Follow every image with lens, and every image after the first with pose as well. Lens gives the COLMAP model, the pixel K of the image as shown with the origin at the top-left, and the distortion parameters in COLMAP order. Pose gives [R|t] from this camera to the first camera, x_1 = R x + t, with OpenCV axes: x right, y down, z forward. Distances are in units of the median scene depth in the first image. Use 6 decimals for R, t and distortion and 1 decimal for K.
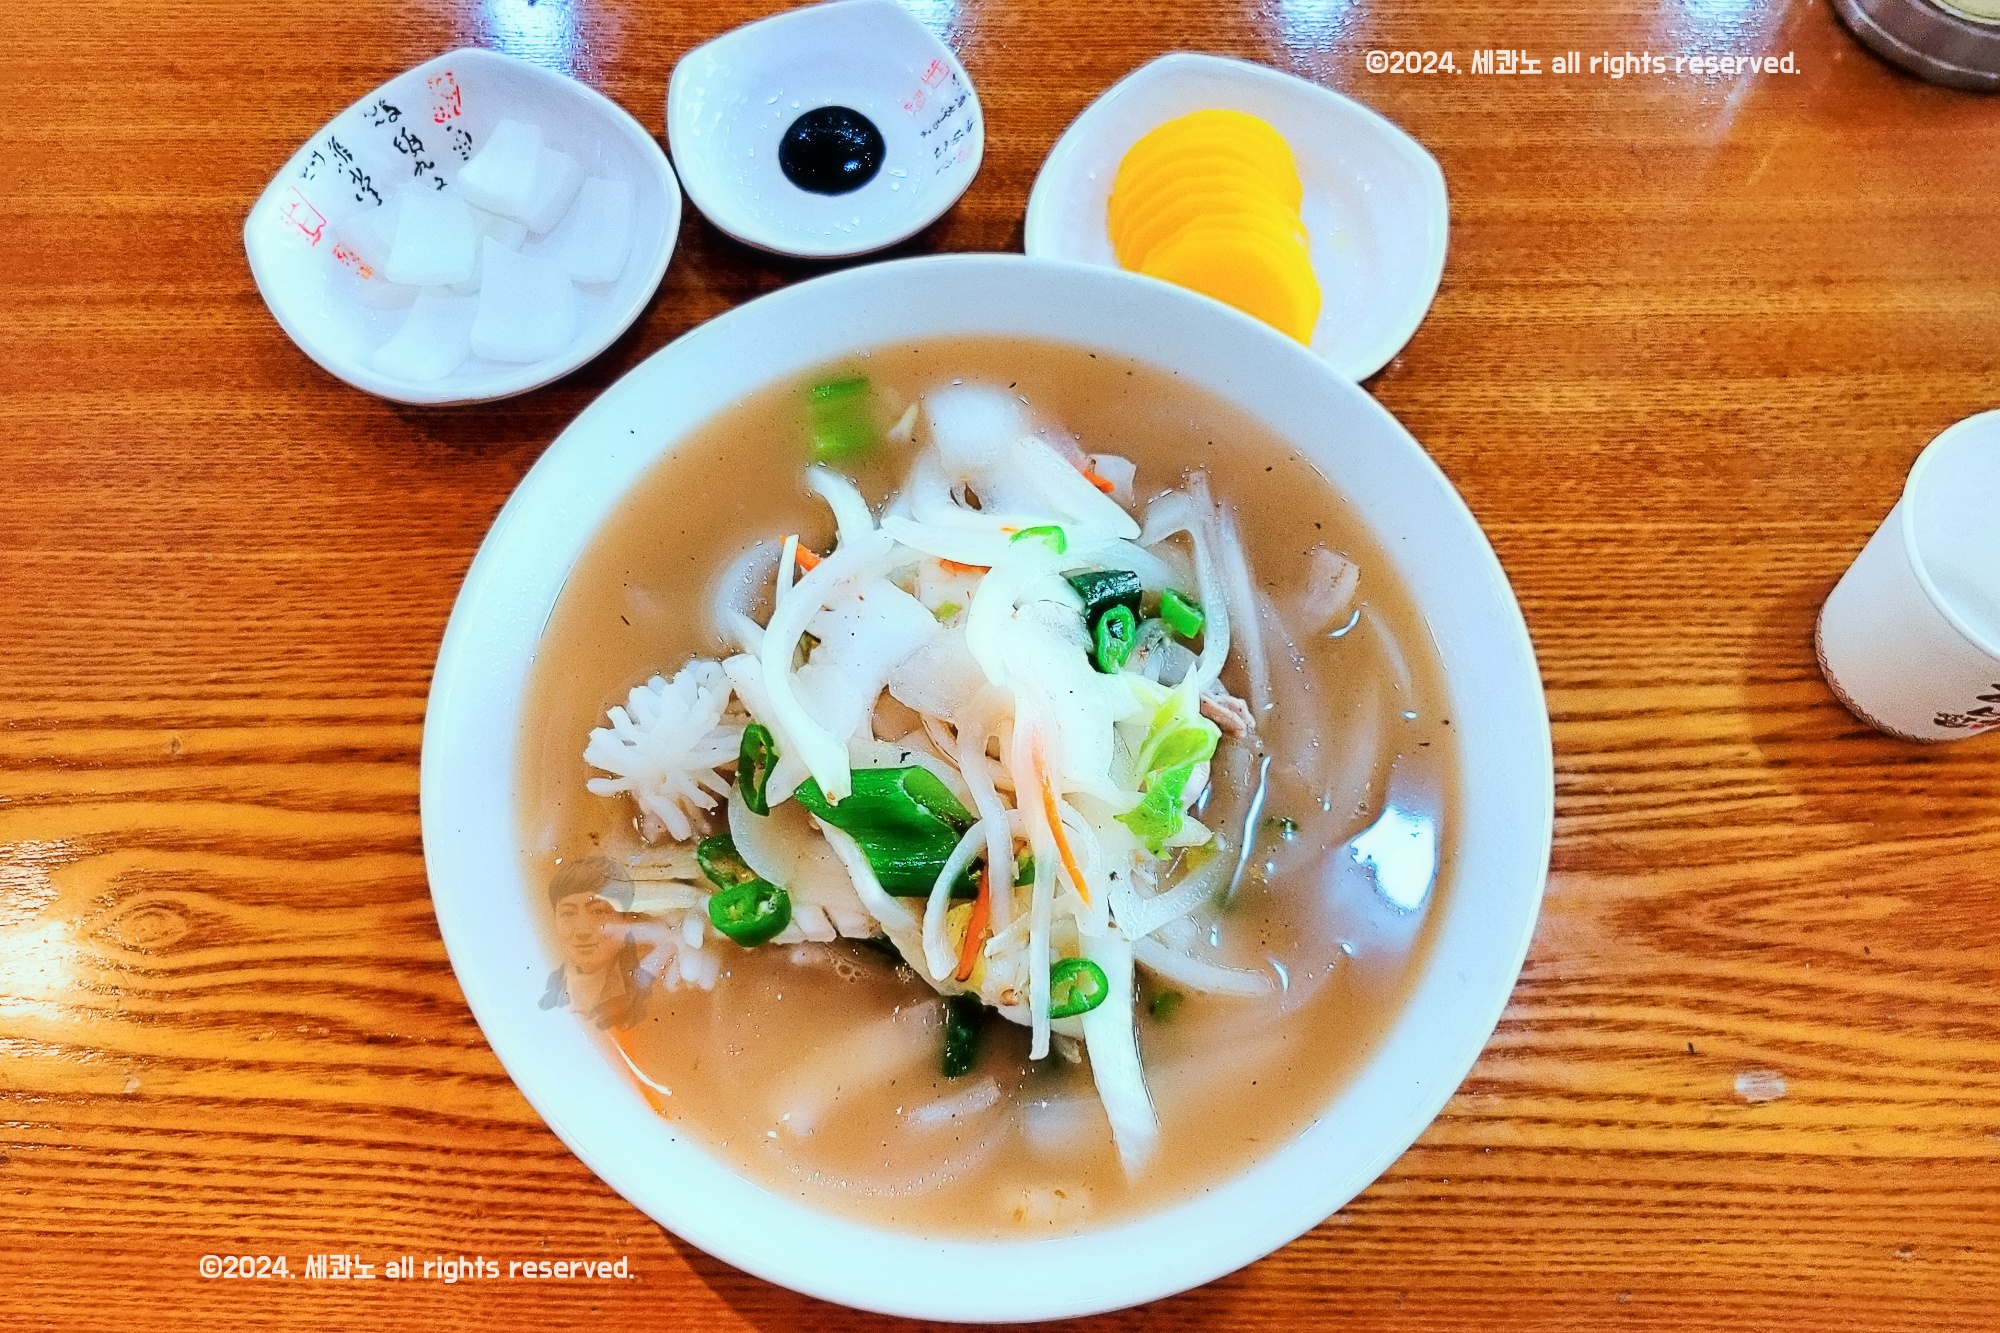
lens RADIAL K [[1554.4, 0, 1016.6], [0, 1554.4, 667.4], [0, 0, 1]] dist [-0.004526, 0.001090]
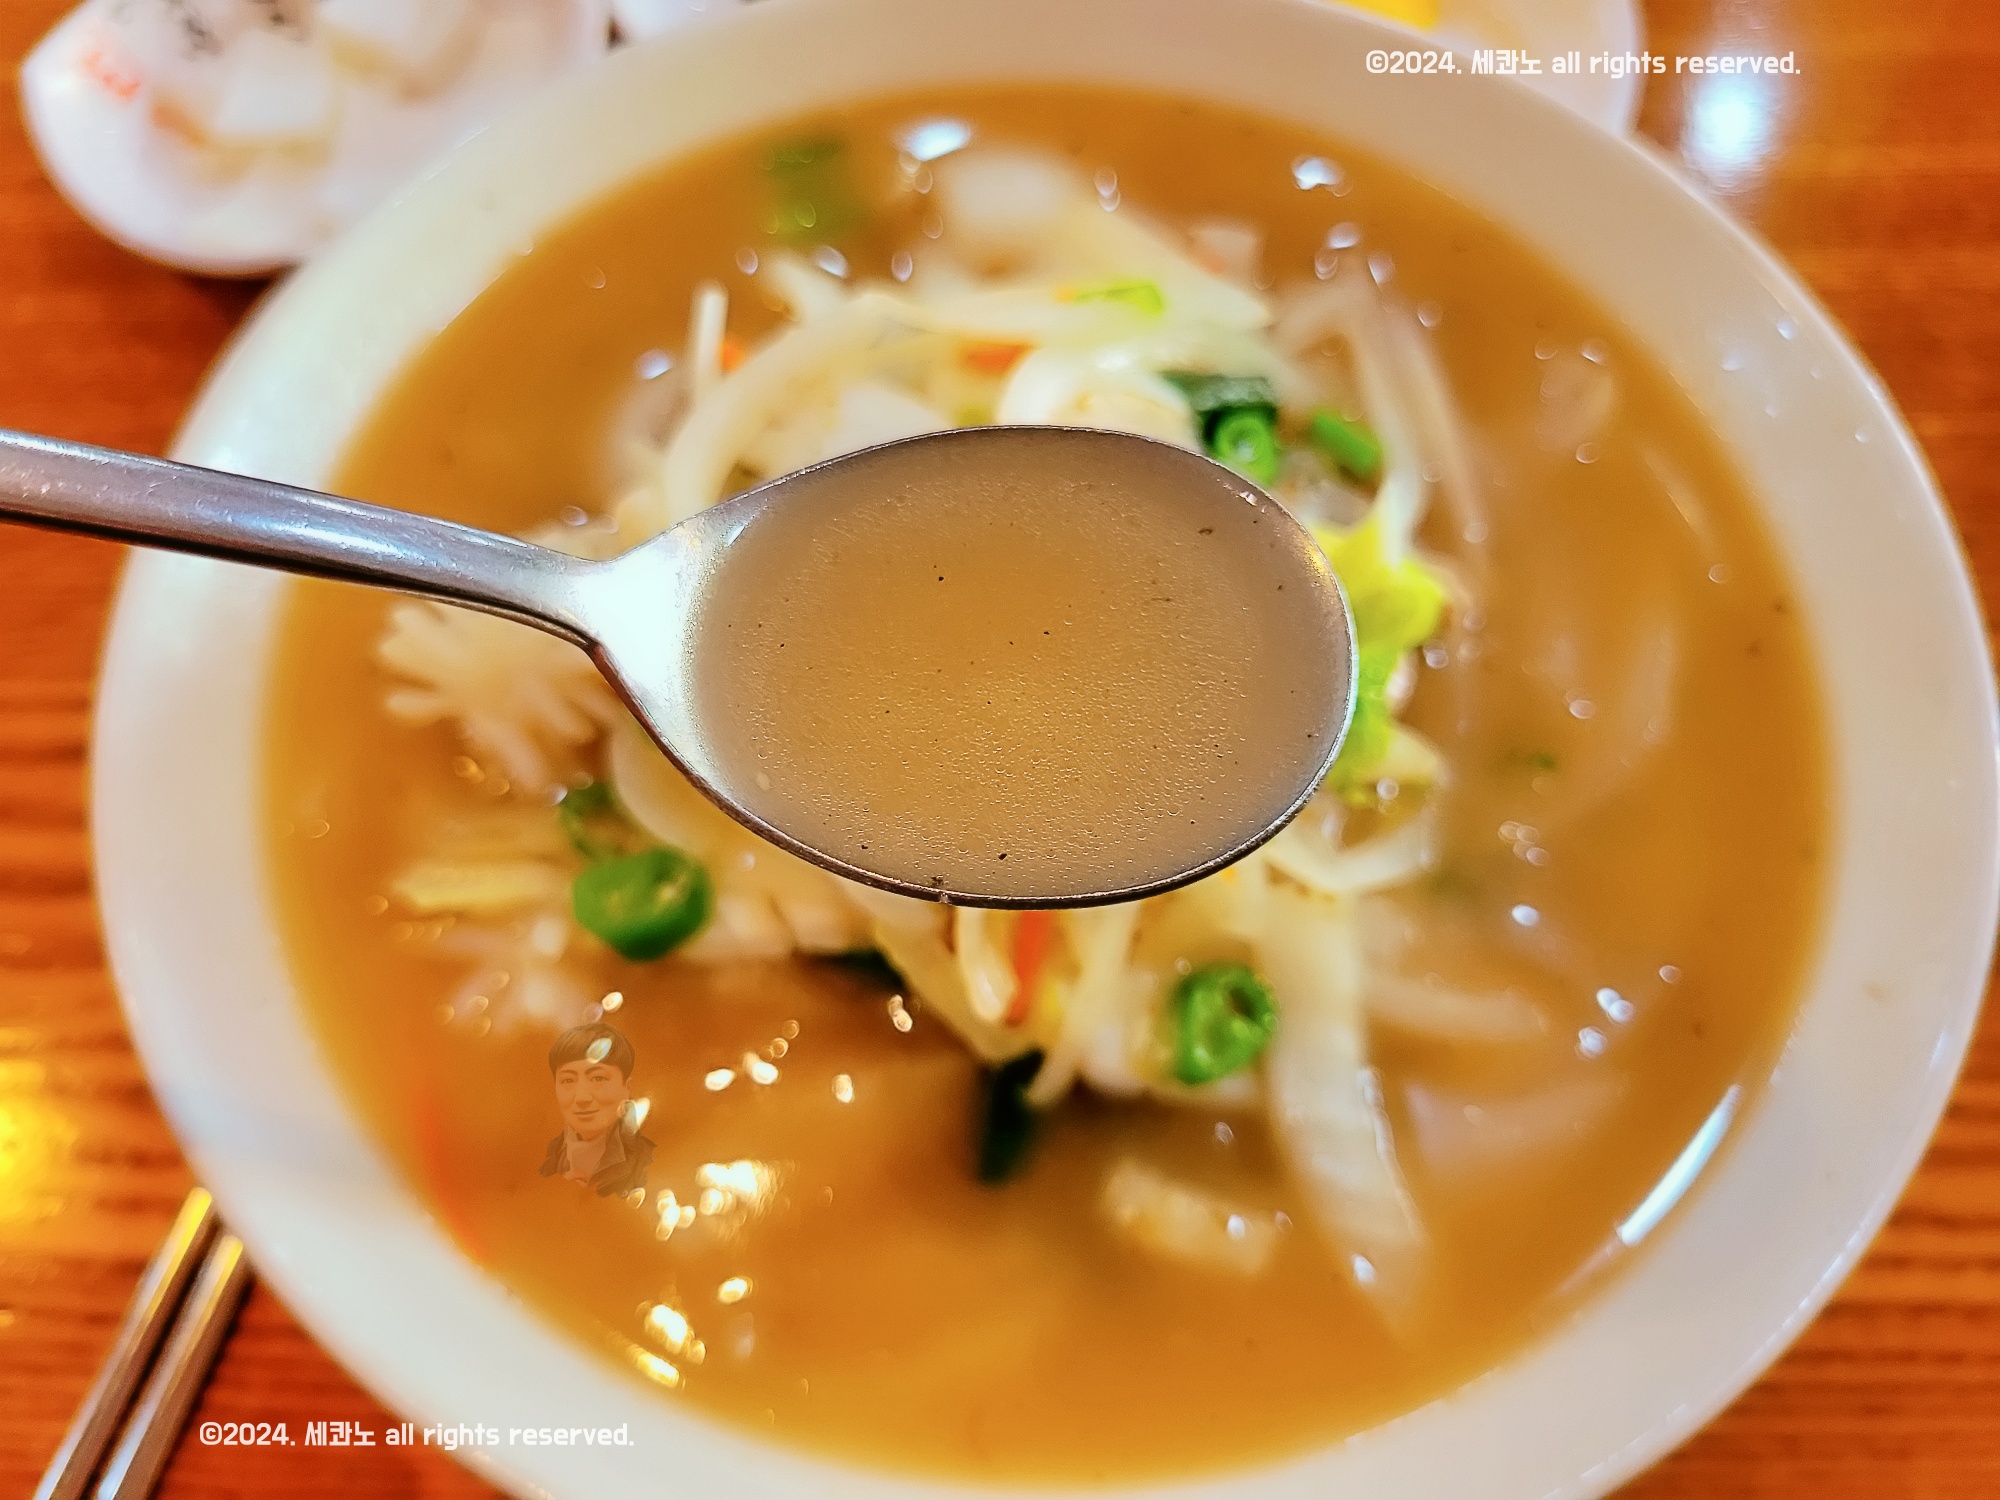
lens RADIAL K [[1517.3, 0, 1007.7], [0, 1517.3, 754.0], [0, 0, 1]] dist [0.002041, -0.007894]
pose [[0.999993, -0.003289, -0.001512, -0.028412], [0.003203, 0.998538, -0.053953, 0.122309], [0.001687, 0.053947, 0.998542, 0.385160]]
